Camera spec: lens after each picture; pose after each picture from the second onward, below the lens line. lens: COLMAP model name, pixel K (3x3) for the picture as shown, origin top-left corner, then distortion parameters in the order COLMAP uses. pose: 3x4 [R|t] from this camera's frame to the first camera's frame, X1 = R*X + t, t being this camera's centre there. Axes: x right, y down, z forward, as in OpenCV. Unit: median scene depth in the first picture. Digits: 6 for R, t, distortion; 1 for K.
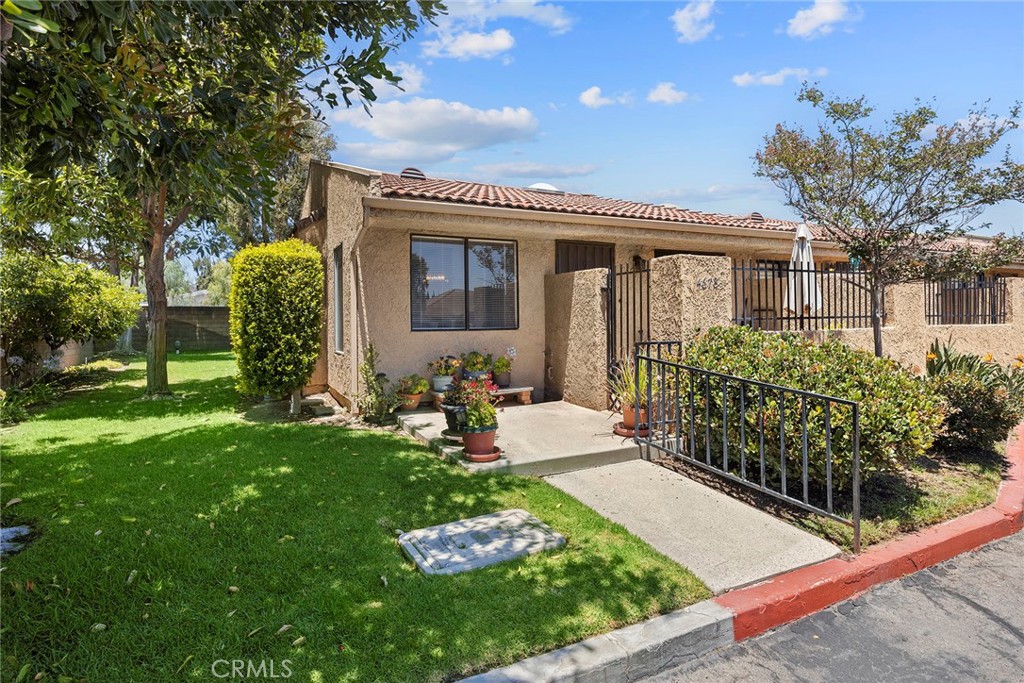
lens RADIAL K [[567.5, 0, 512.0], [0, 567.5, 341.5], [0, 0, 1]] dist [-0.000374, -0.000014]
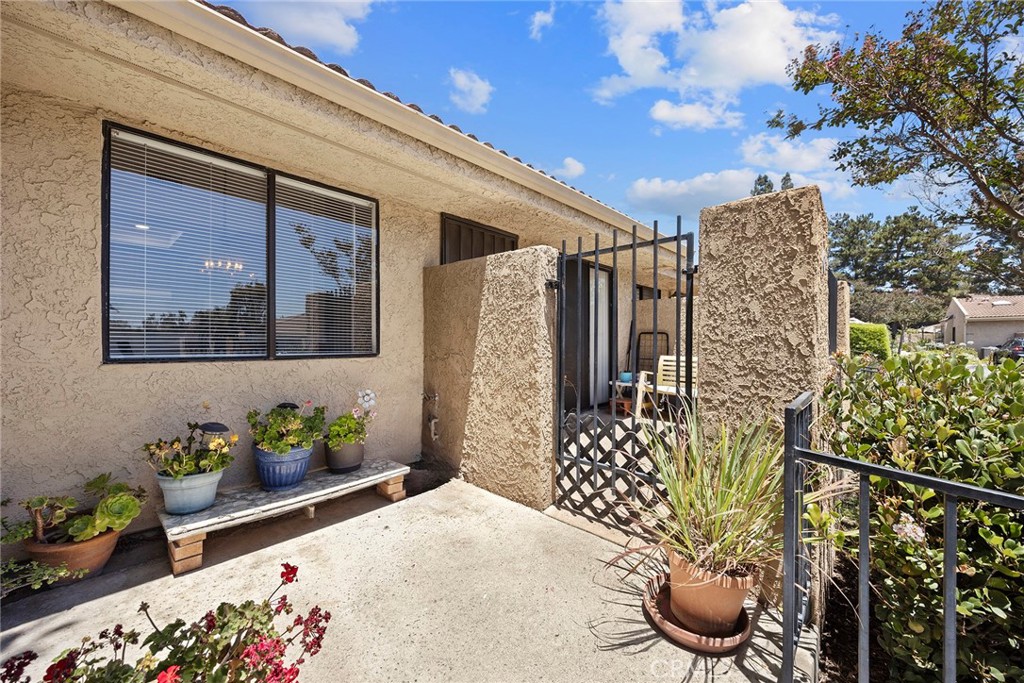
lens RADIAL K [[399.2, 0, 511.2], [0, 399.2, 337.4], [0, 0, 1]] dist [-0.001433, -0.000527]
pose [[0.932843, 0.013114, 0.360045, -0.009571], [0.004624, 0.998819, -0.048359, -0.021541], [-0.360254, 0.046776, 0.931681, 0.616044]]
